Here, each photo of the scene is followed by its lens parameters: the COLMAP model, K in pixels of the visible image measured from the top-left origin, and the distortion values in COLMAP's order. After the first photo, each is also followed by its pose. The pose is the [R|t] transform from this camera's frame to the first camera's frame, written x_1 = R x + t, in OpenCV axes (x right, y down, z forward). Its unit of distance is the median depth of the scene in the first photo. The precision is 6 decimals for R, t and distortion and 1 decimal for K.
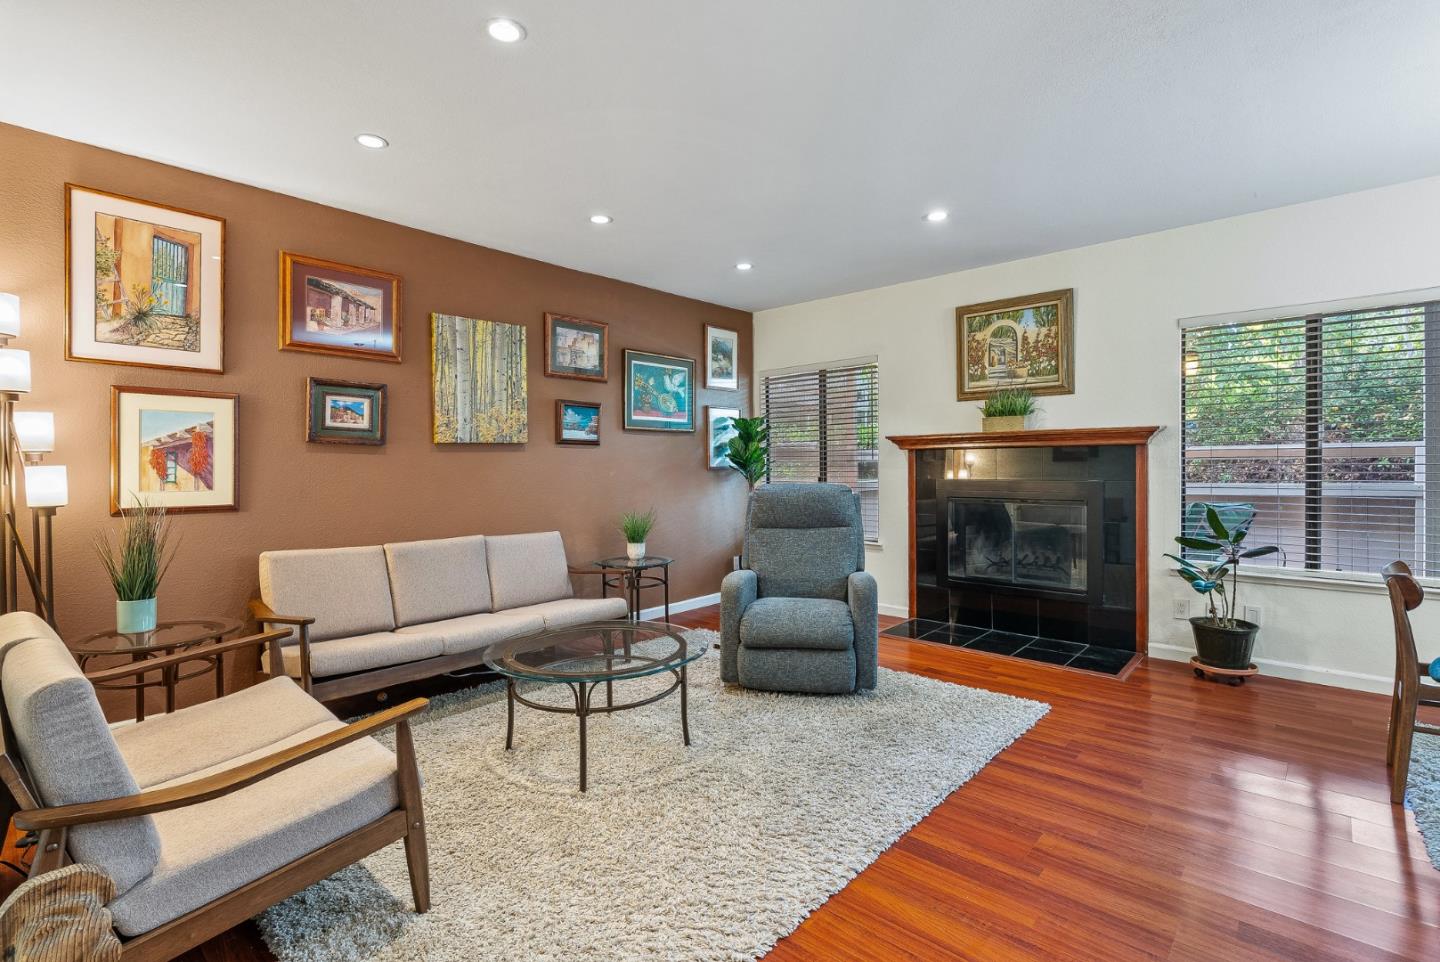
lens RADIAL K [[657.1, 0, 725.4], [0, 657.1, 469.0], [0, 0, 1]] dist [0.001634, -0.000287]
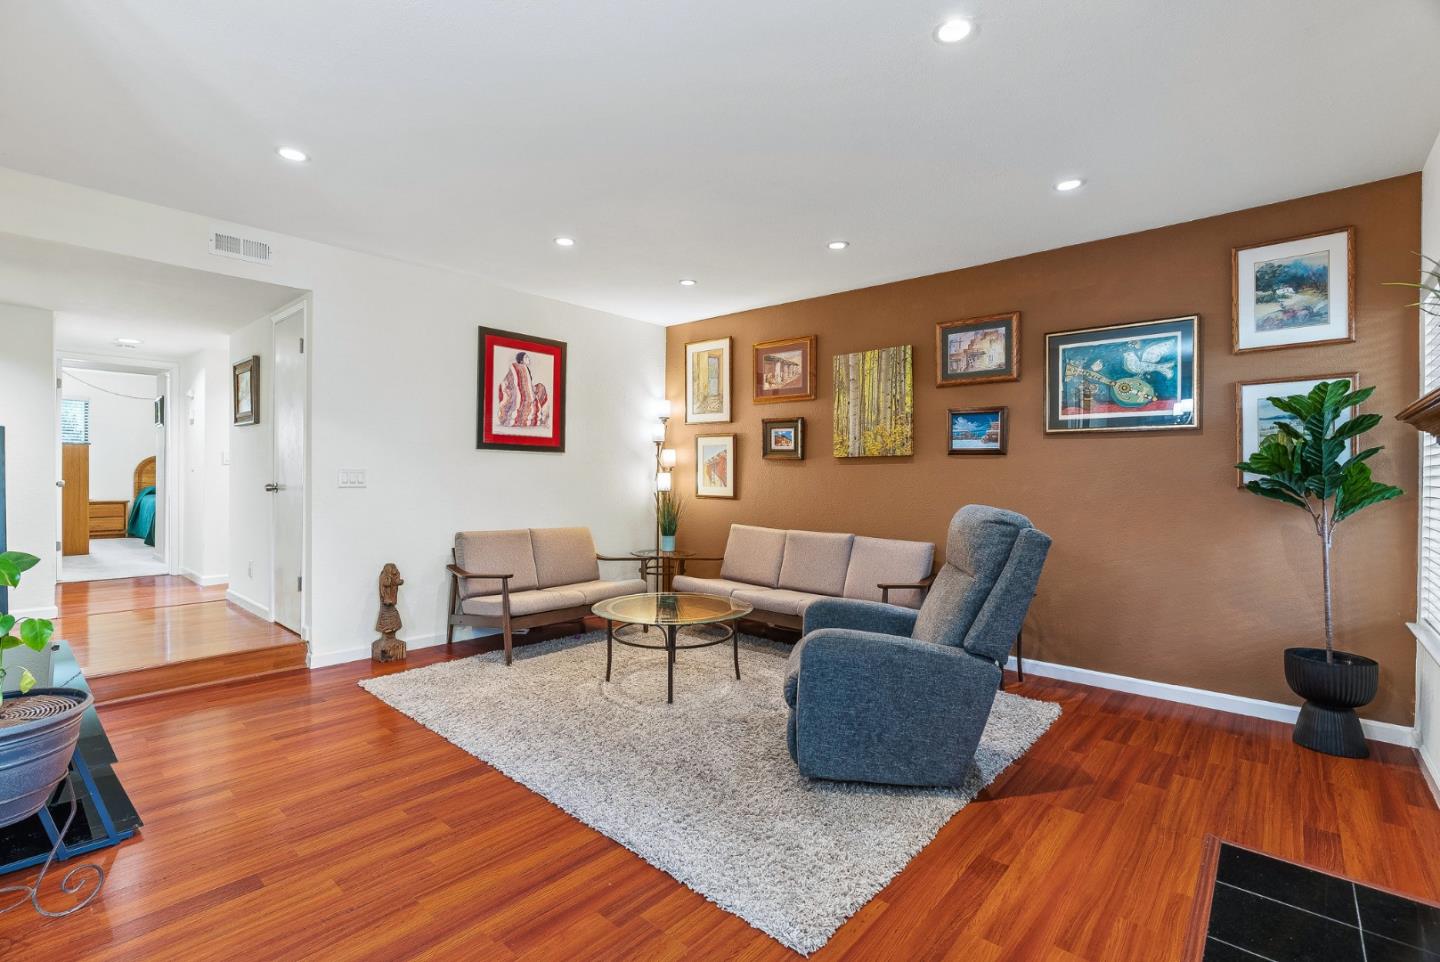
lens RADIAL K [[657.1, 0, 726.7], [0, 657.1, 477.9], [0, 0, 1]] dist [0.001634, -0.000287]
pose [[0.022615, 0.010708, -0.999687, 0.785864], [-0.018149, 0.999782, 0.010299, -0.009076], [0.999580, 0.017911, 0.022804, 0.722410]]
